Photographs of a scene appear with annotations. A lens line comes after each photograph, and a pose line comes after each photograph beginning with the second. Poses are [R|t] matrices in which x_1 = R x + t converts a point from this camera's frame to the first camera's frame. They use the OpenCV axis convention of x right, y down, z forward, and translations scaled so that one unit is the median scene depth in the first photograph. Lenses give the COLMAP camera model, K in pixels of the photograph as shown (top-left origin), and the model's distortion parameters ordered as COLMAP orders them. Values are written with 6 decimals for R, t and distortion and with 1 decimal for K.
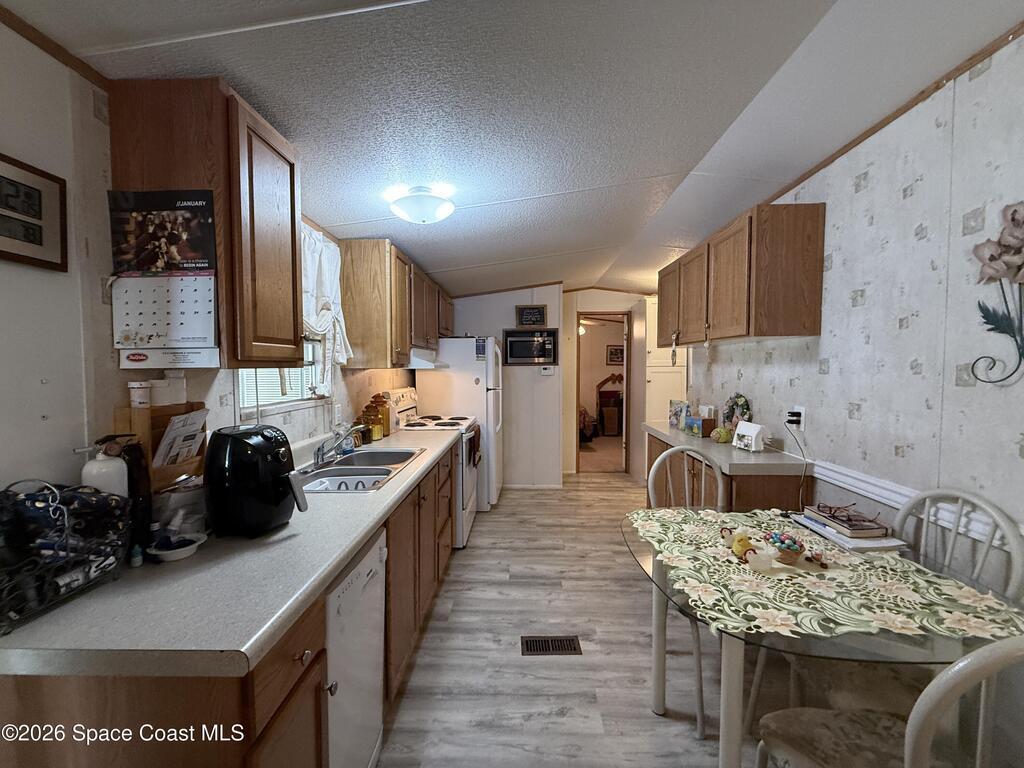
lens RADIAL K [[408.1, 0, 510.8], [0, 408.1, 384.5], [0, 0, 1]] dist [0.000079, 0.000068]
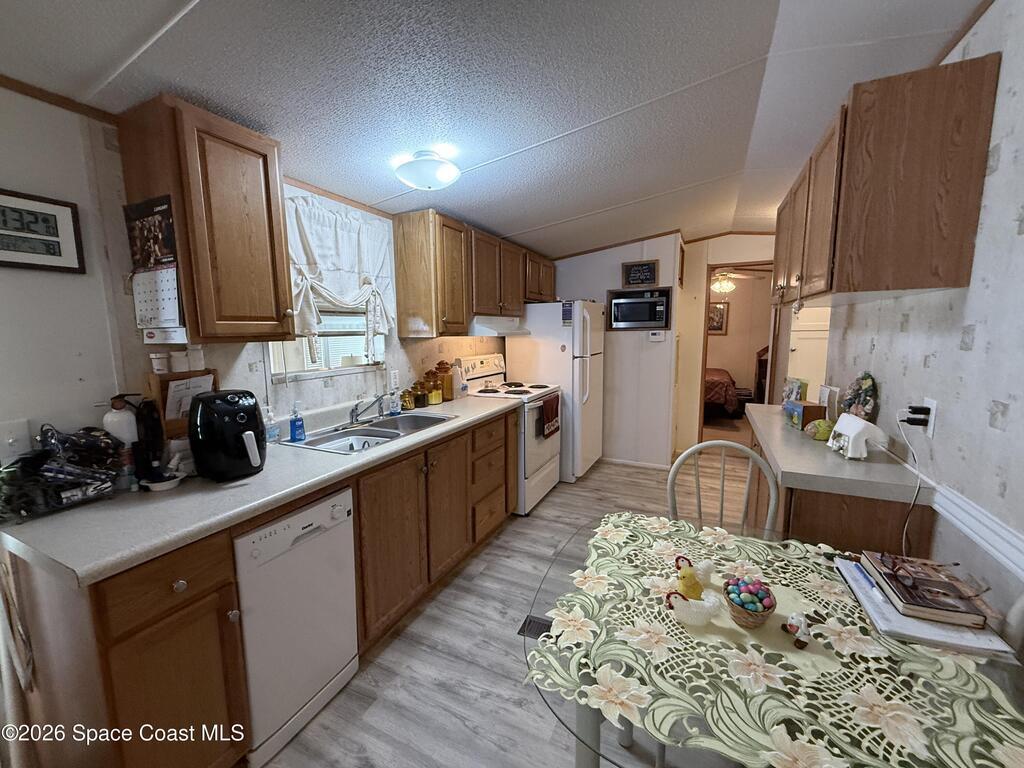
lens RADIAL K [[408.1, 0, 510.8], [0, 408.1, 384.5], [0, 0, 1]] dist [0.000079, 0.000068]
pose [[0.913256, 0.047591, -0.404596, 0.395727], [-0.009965, 0.995466, 0.094599, -0.025846], [0.407264, -0.082362, 0.909589, 0.157841]]
